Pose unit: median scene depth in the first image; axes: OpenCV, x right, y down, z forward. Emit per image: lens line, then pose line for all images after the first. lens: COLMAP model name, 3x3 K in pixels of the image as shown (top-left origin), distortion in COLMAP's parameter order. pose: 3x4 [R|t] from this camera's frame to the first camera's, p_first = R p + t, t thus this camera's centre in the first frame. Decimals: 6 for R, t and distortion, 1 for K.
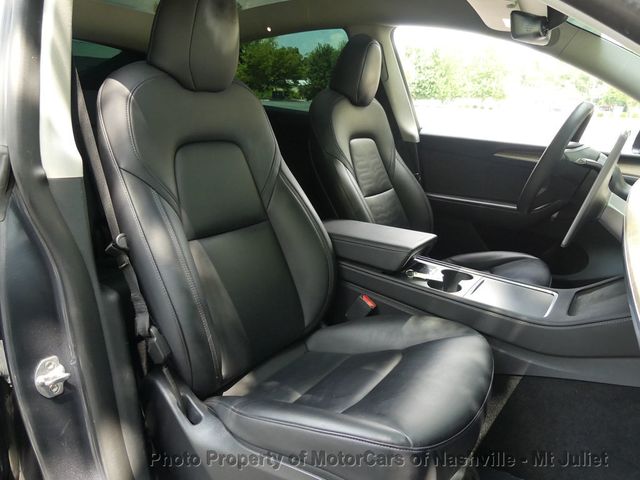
lens RADIAL K [[484.2, 0, 317.8], [0, 484.2, 241.7], [0, 0, 1]] dist [-0.003551, -0.003594]
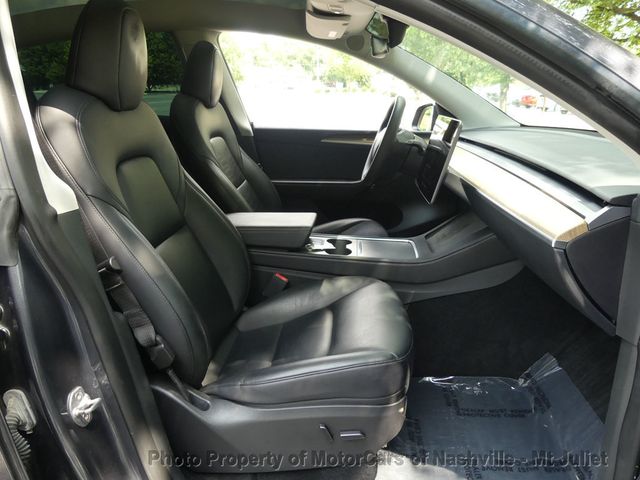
lens RADIAL K [[484.2, 0, 317.8], [0, 484.2, 241.7], [0, 0, 1]] dist [-0.003551, -0.003594]
pose [[0.874064, -0.186661, 0.448520, -0.341923], [0.172335, 0.982332, 0.072976, -0.034238], [-0.454217, 0.013510, 0.890789, -0.093480]]
